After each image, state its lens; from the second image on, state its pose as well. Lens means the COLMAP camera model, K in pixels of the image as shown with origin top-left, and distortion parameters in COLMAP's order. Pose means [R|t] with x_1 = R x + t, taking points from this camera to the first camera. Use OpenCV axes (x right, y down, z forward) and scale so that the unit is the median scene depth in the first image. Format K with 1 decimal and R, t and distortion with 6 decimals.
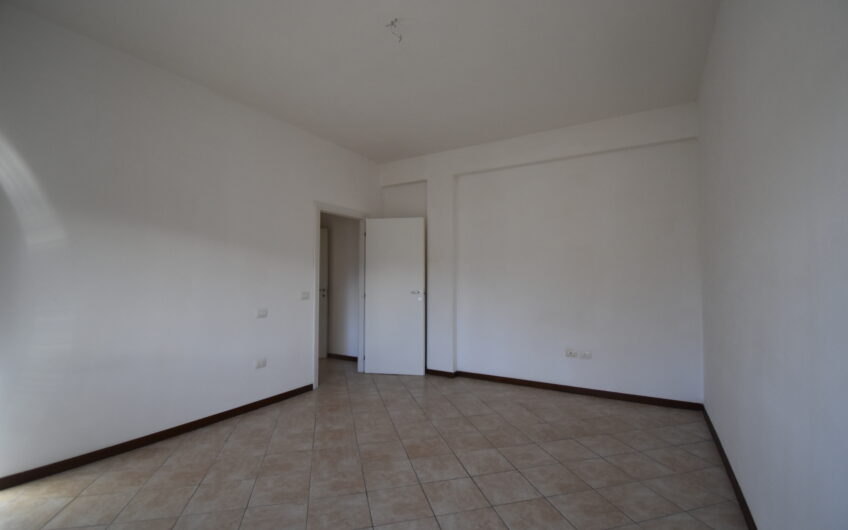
lens RADIAL K [[371.6, 0, 426.1], [0, 371.6, 263.9], [0, 0, 1]] dist [0.012501, -0.024509]
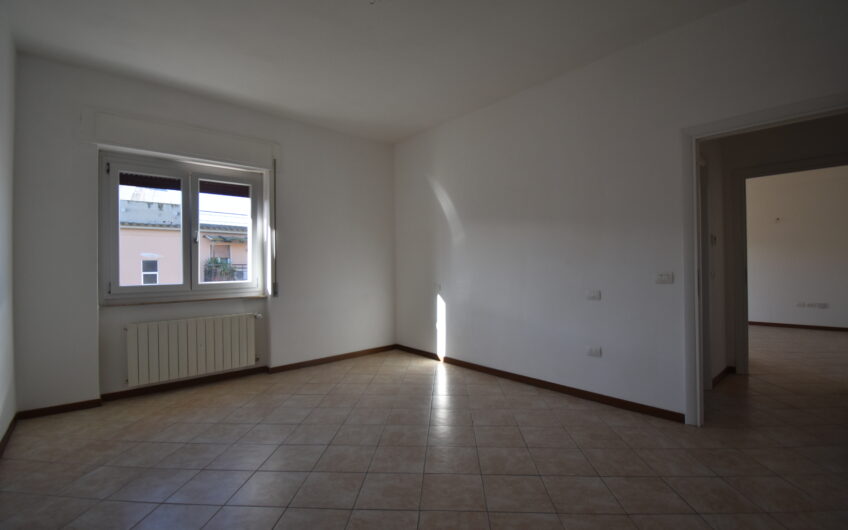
lens RADIAL K [[371.6, 0, 426.1], [0, 371.6, 263.9], [0, 0, 1]] dist [0.012501, -0.024509]
pose [[-0.313100, -0.003810, -0.949713, 0.705146], [0.056877, 0.998122, -0.022756, 0.079256], [0.948016, -0.061142, -0.312295, 1.241851]]
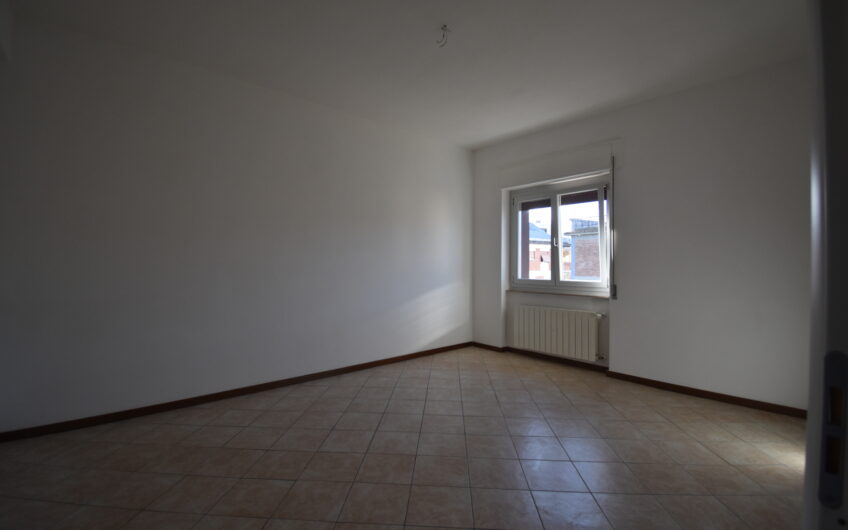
lens RADIAL K [[371.6, 0, 426.1], [0, 371.6, 263.9], [0, 0, 1]] dist [0.012501, -0.024509]
pose [[-0.948465, -0.003371, 0.316865, -0.348848], [-0.018804, 0.998780, -0.045659, 0.086544], [-0.316324, -0.049264, -0.947371, 1.824721]]
